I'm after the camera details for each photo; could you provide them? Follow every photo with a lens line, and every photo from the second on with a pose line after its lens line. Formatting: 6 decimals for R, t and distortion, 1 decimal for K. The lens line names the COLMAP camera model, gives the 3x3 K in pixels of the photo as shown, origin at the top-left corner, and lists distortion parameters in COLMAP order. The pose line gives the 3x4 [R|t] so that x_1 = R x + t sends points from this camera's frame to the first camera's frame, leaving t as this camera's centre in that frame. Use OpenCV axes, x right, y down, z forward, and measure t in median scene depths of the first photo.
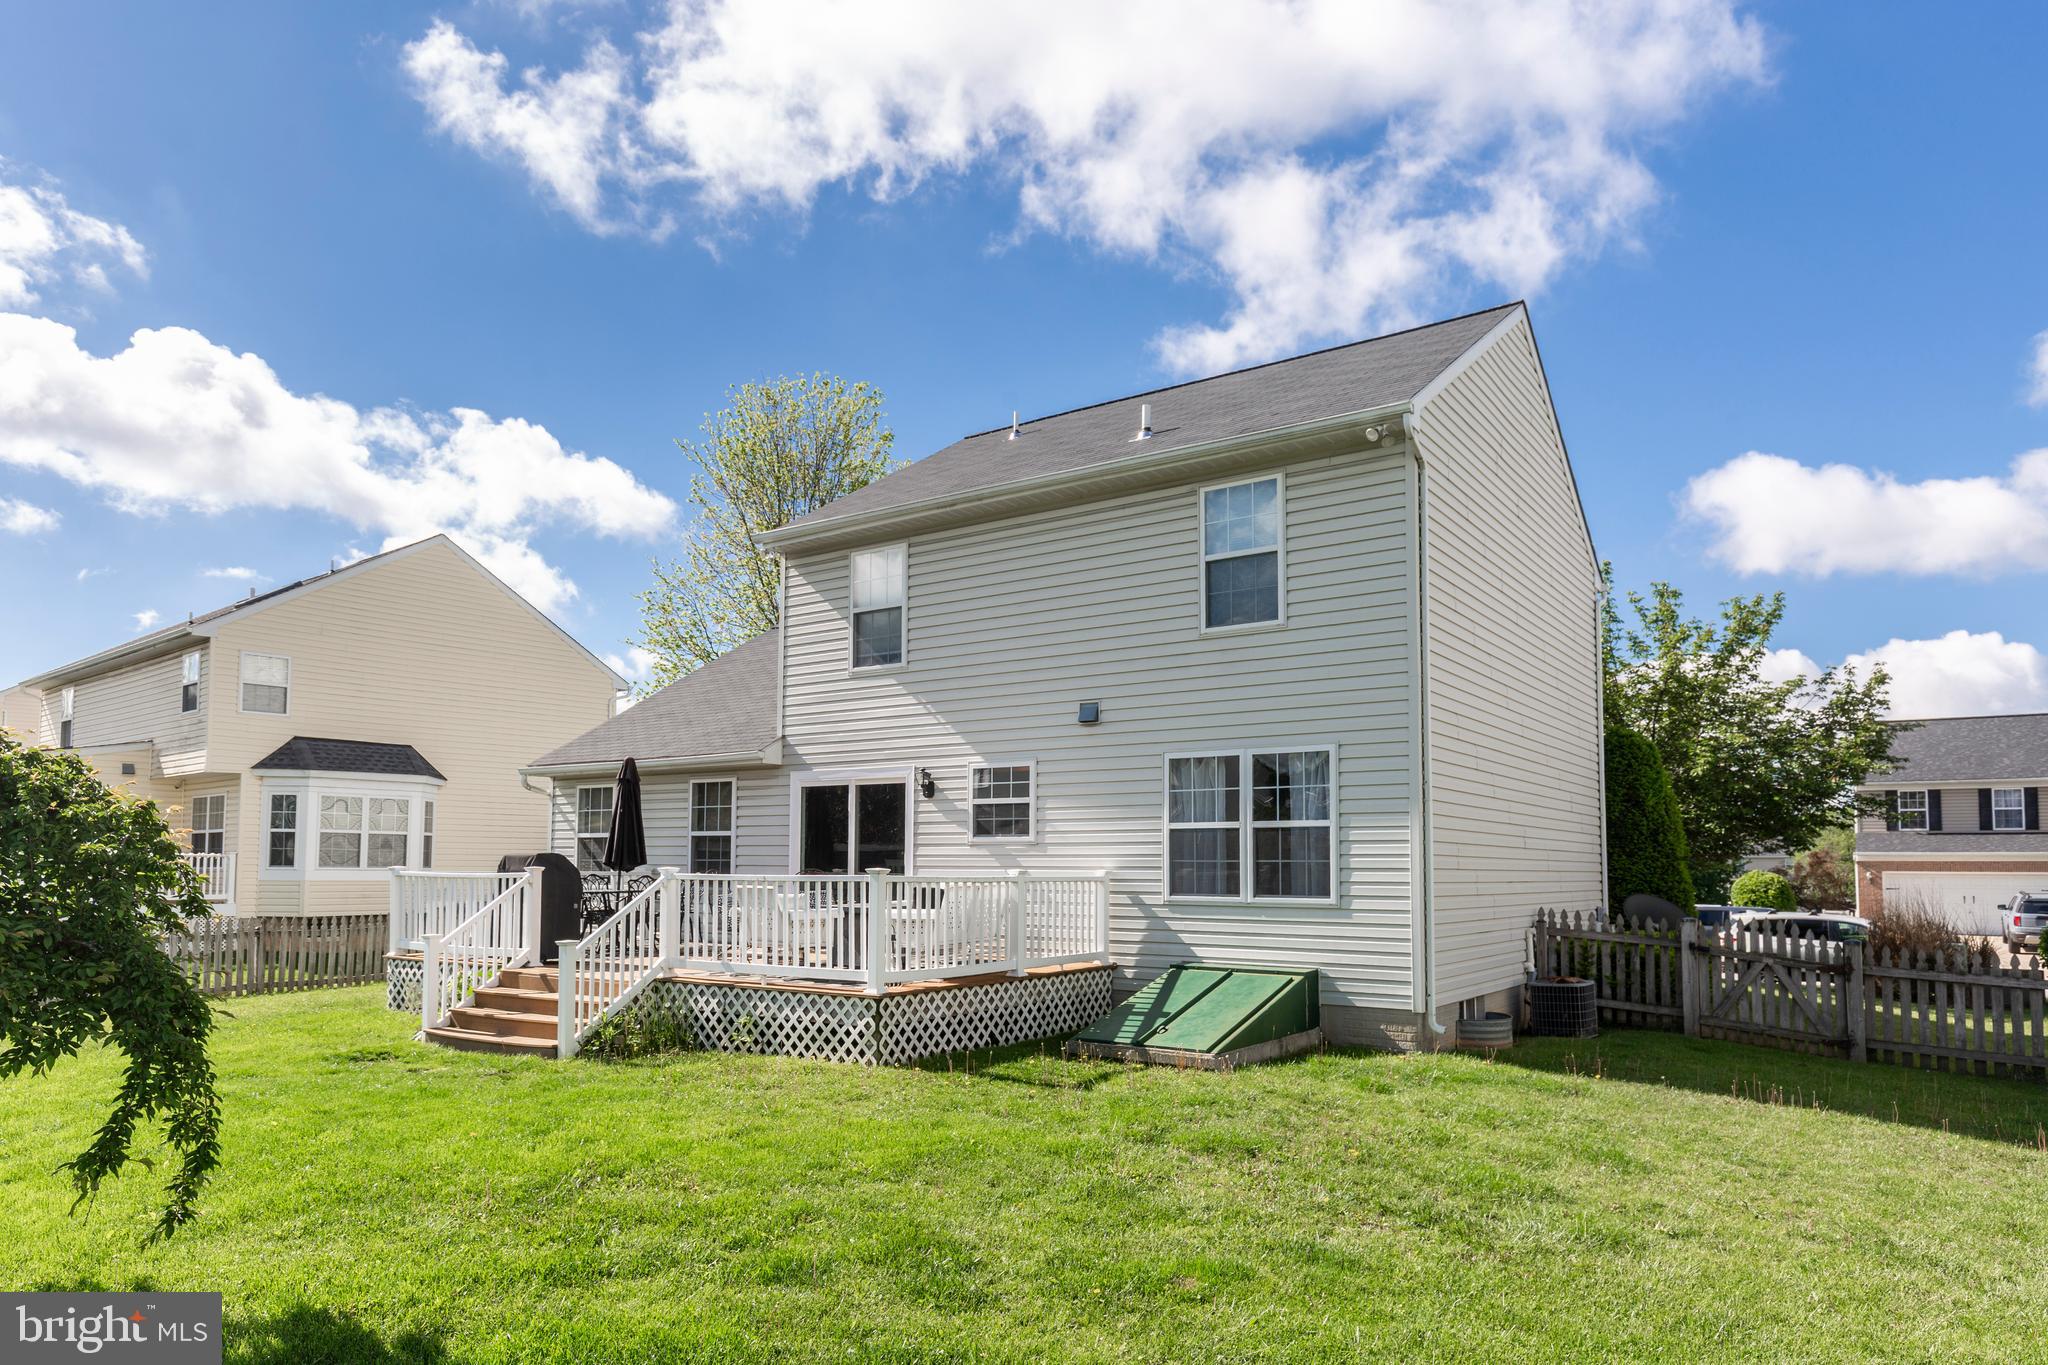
lens RADIAL K [[1271.4, 0, 1031.1], [0, 1271.4, 705.0], [0, 0, 1]] dist [0.001797, 0.005450]
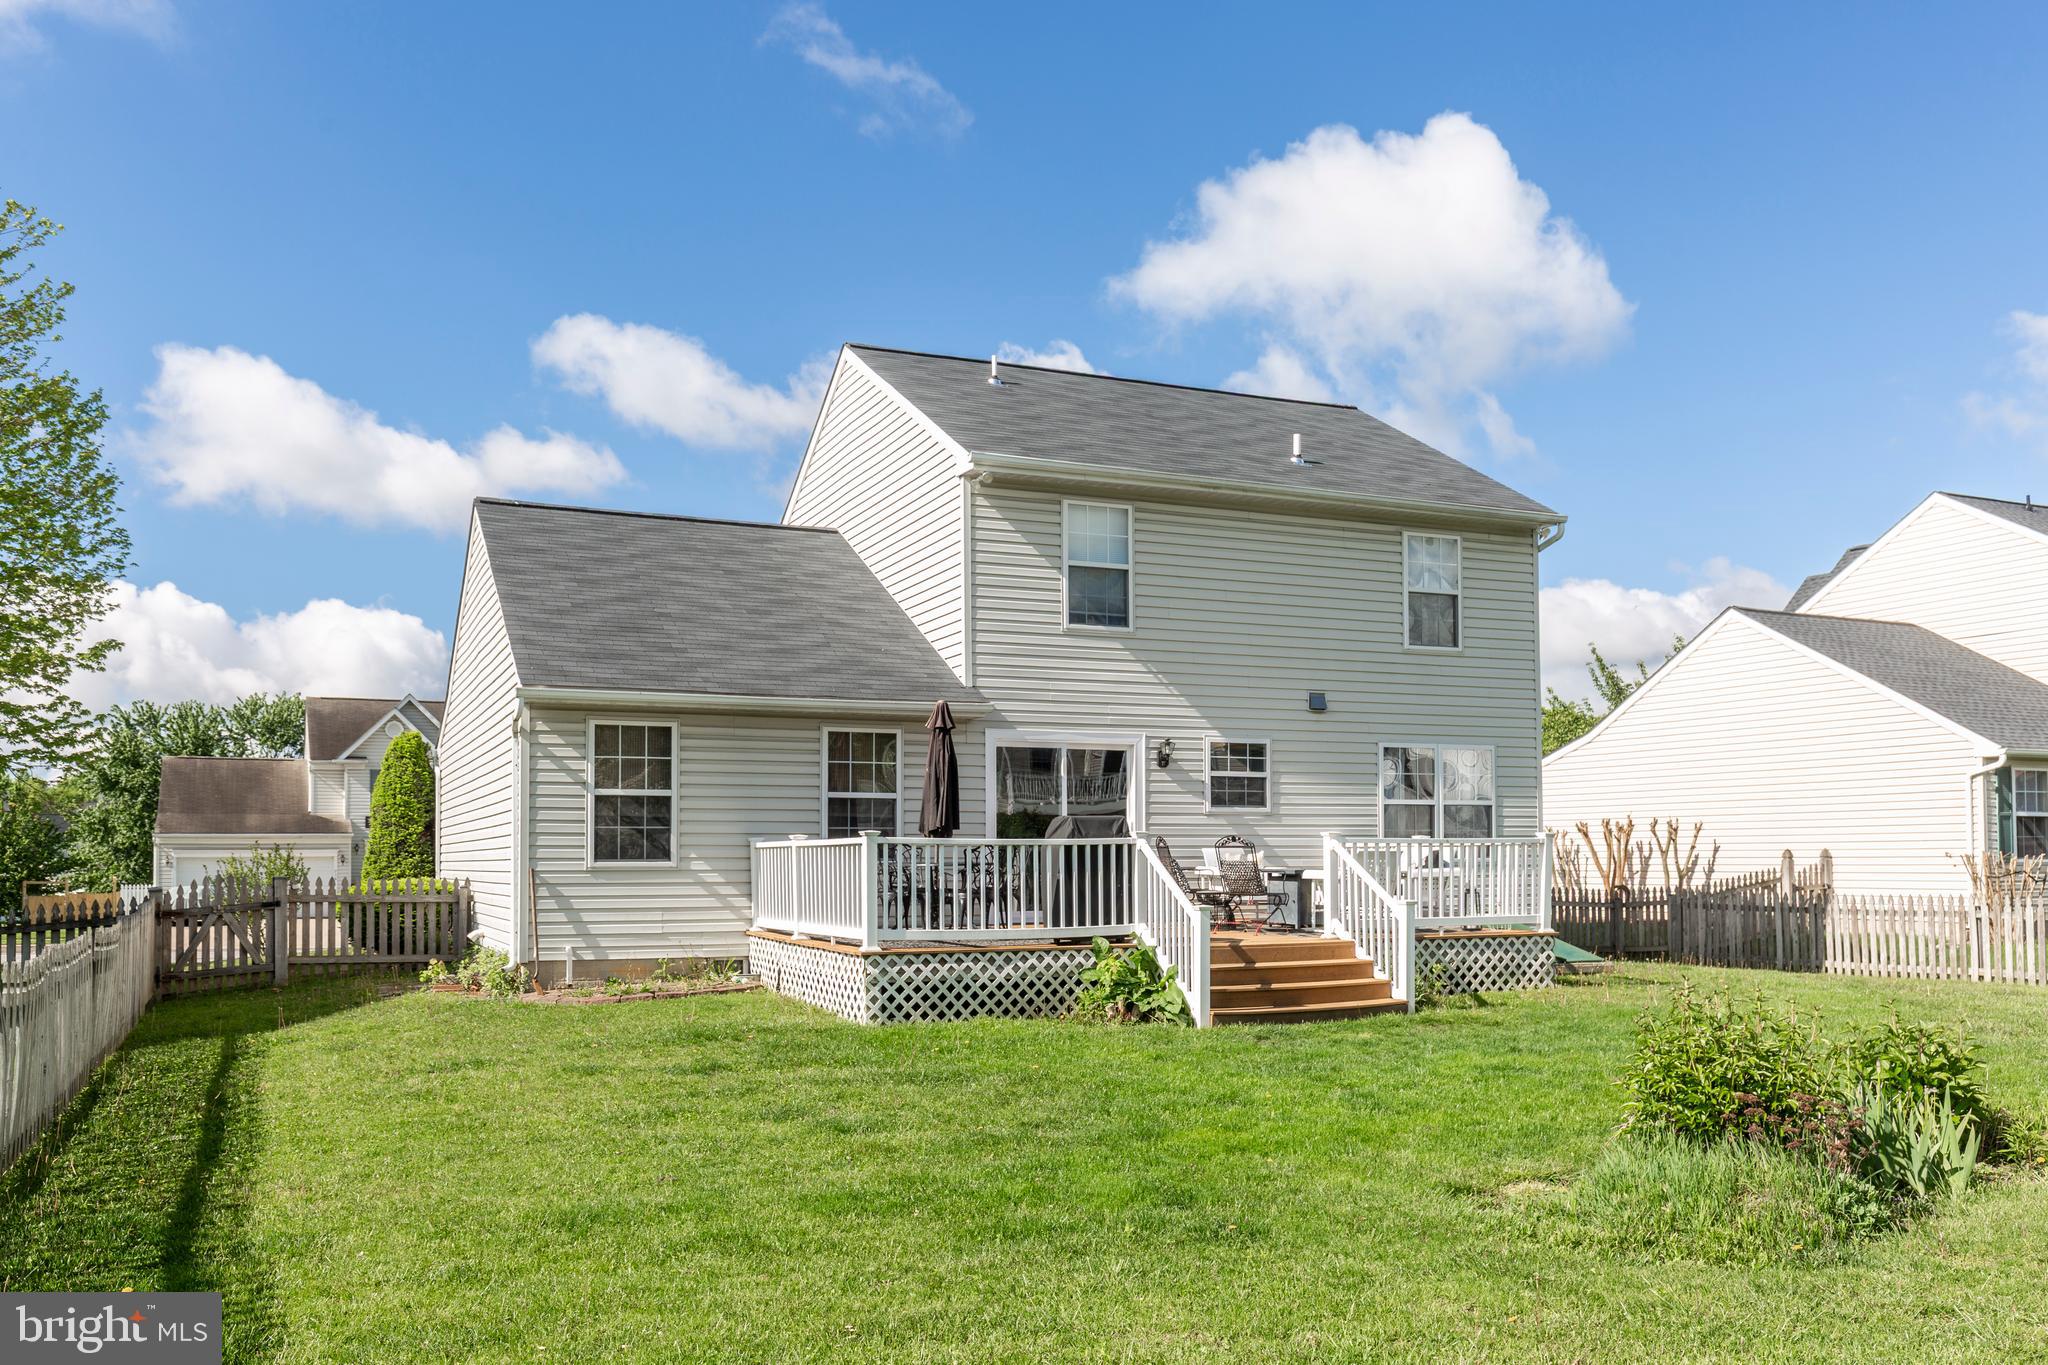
lens RADIAL K [[1614.7, 0, 1008.7], [0, 1614.7, 737.4], [0, 0, 1]] dist [0.013164, -0.005071]
pose [[0.515318, 0.055303, 0.855213, -1.297594], [-0.103218, 0.994656, -0.002125, 0.067787], [-0.850761, -0.087178, 0.518272, 0.464991]]
